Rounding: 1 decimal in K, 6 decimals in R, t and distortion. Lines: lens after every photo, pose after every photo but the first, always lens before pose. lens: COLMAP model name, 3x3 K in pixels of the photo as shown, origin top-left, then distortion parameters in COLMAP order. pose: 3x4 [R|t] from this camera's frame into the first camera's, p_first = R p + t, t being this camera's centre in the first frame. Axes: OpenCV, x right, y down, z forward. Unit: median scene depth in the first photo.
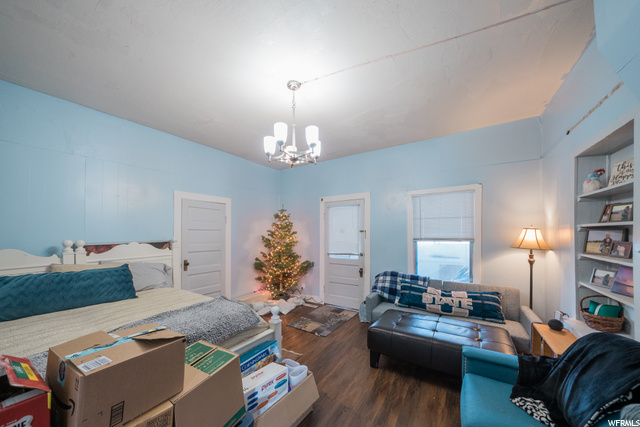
lens RADIAL K [[230.3, 0, 319.6], [0, 230.3, 231.9], [0, 0, 1]] dist [-0.000073, -0.000012]
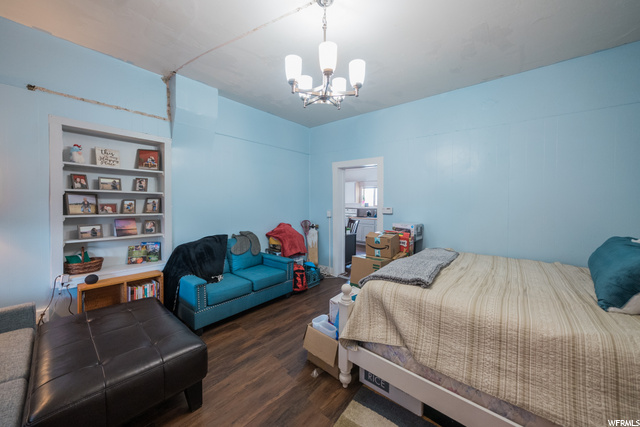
lens RADIAL K [[224.8, 0, 320.0], [0, 224.8, 213.5], [0, 0, 1]] dist [-0.000117, -0.000029]
pose [[-0.986575, -0.007407, 0.163143, -0.242923], [-0.001410, 0.999320, 0.036844, 0.045023], [-0.163305, 0.036119, -0.985914, 1.909431]]
